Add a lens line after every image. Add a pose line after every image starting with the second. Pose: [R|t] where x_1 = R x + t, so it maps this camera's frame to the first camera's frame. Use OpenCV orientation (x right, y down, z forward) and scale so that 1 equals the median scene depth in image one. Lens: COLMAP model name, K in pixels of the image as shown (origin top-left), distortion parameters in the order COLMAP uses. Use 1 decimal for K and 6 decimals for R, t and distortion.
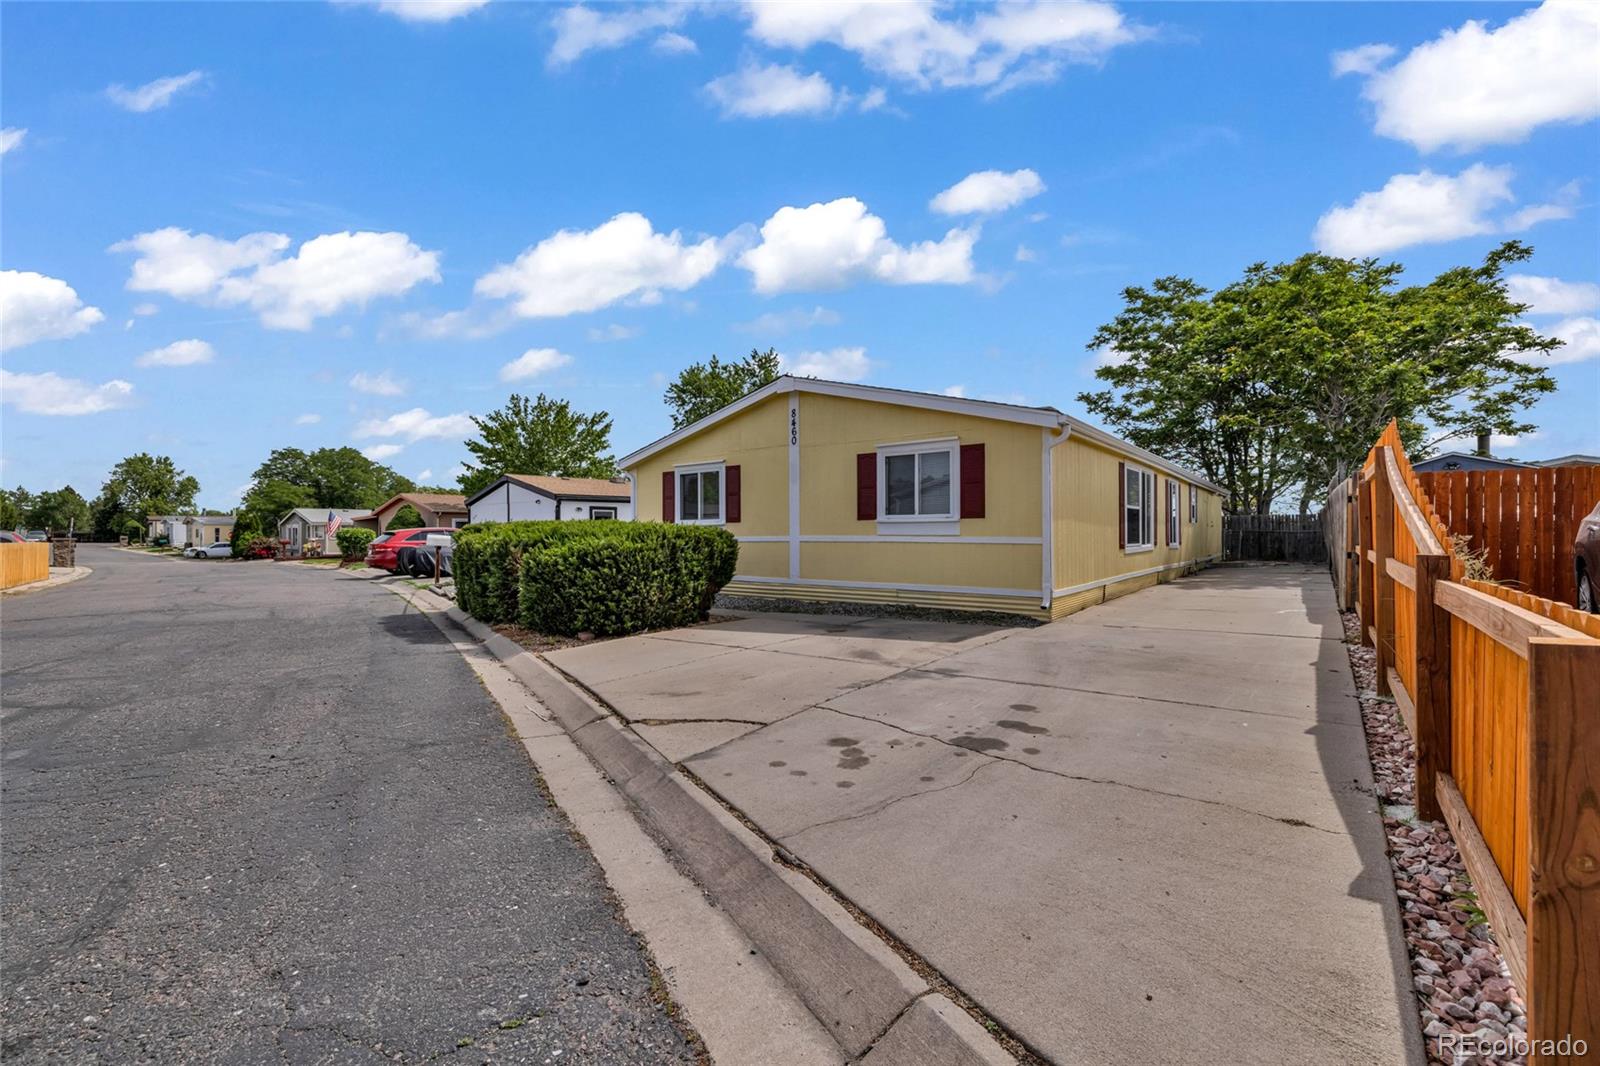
lens RADIAL K [[671.0, 0, 799.6], [0, 671.0, 531.0], [0, 0, 1]] dist [0.000470, 0.000228]
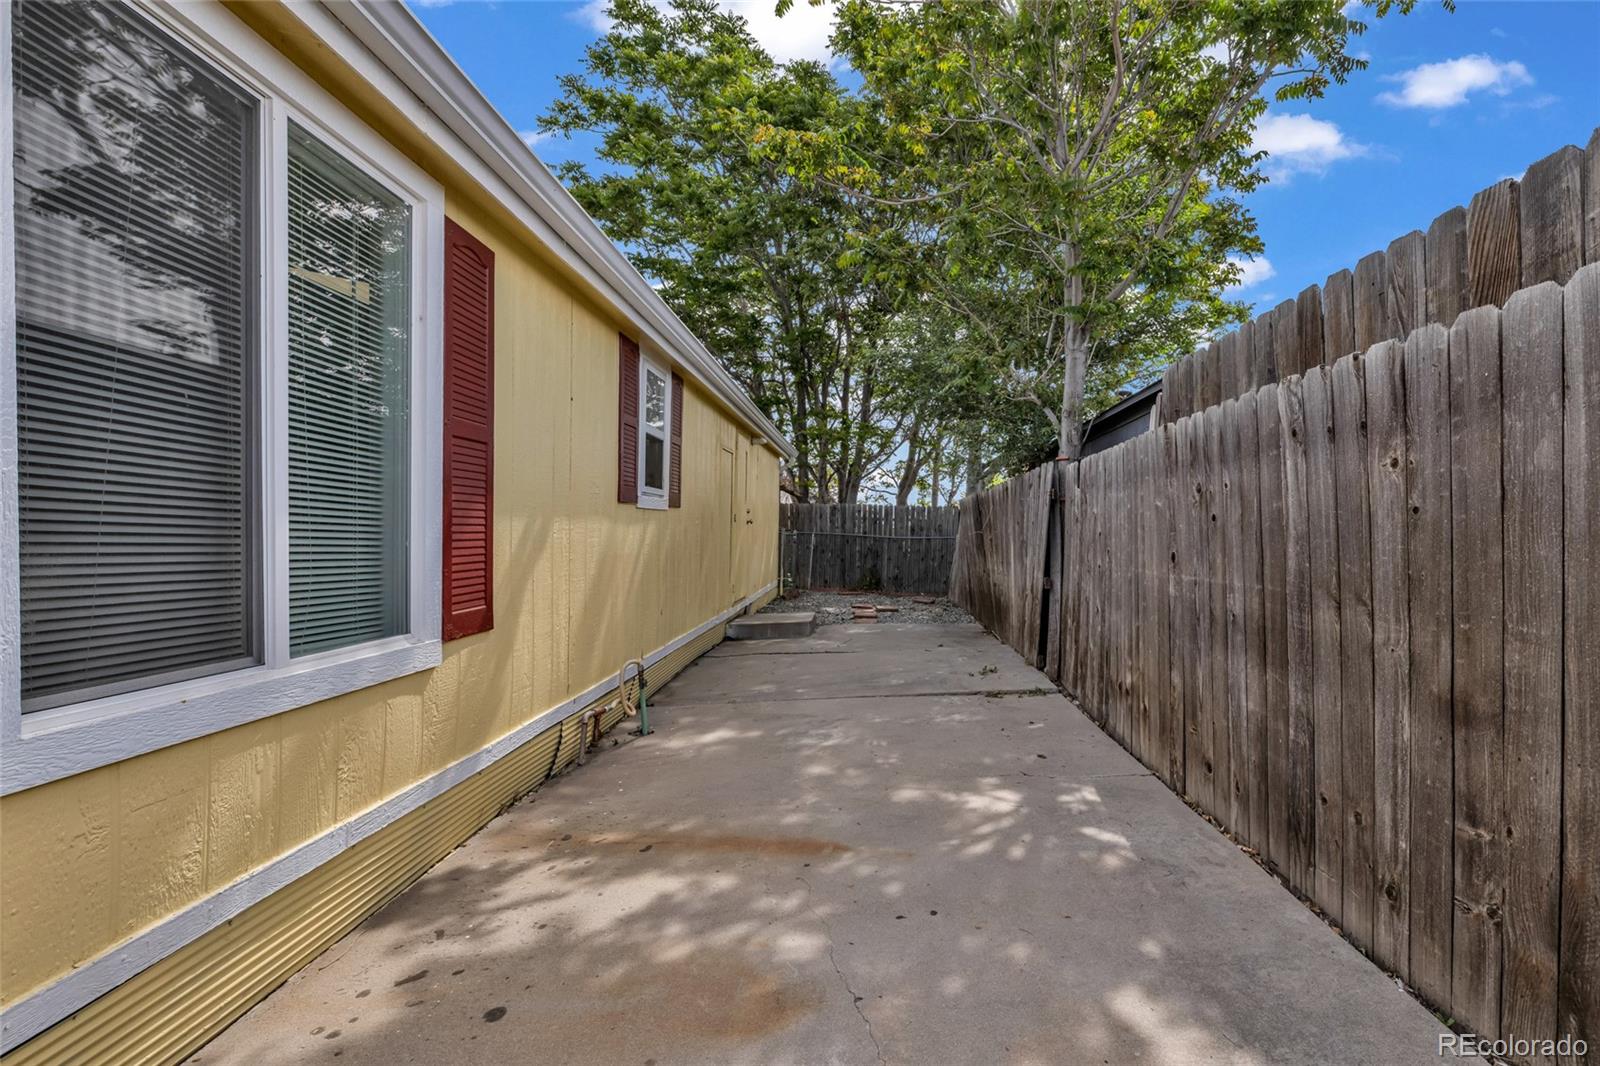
lens RADIAL K [[671.0, 0, 799.6], [0, 671.0, 531.0], [0, 0, 1]] dist [0.000470, 0.000228]
pose [[0.846296, 0.020689, 0.532311, 0.403122], [-0.028153, 0.999586, 0.005910, -0.005612], [-0.531968, -0.019988, 0.846528, 0.613509]]
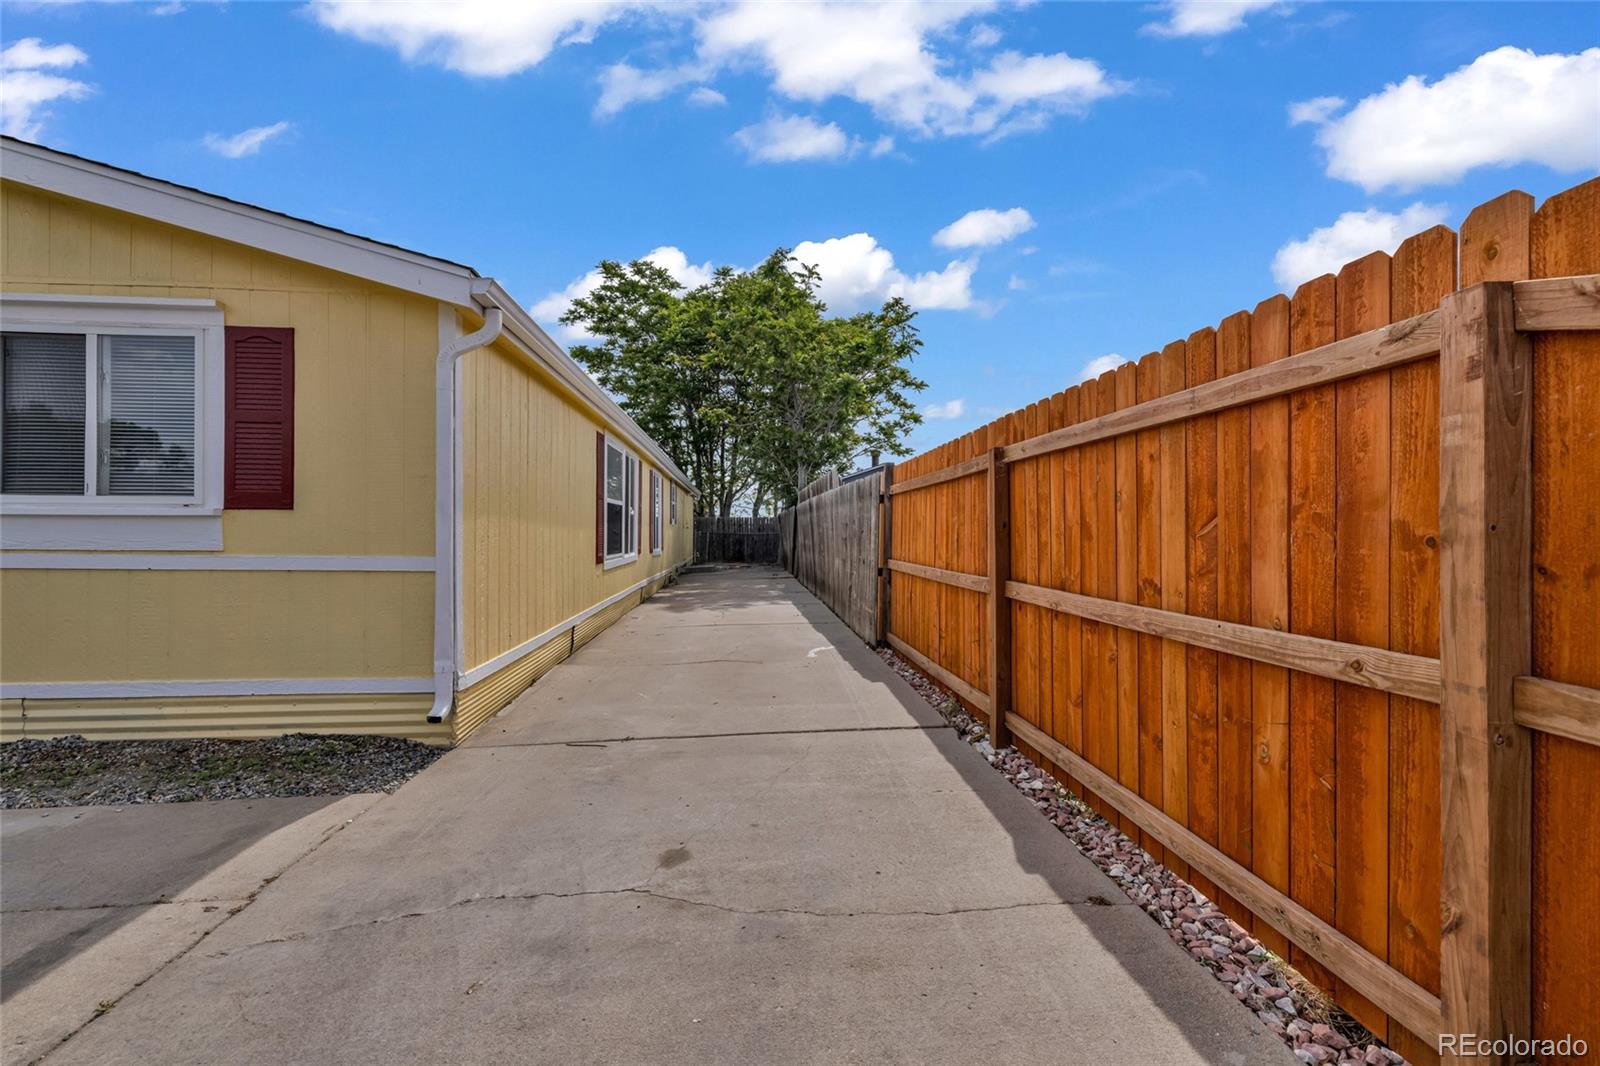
lens RADIAL K [[671.0, 0, 799.6], [0, 671.0, 531.0], [0, 0, 1]] dist [0.000470, 0.000228]
pose [[0.734834, 0.008210, 0.678197, 0.085807], [-0.010532, 0.999944, -0.000694, -0.003467], [-0.678165, -0.006633, 0.734880, 0.185056]]
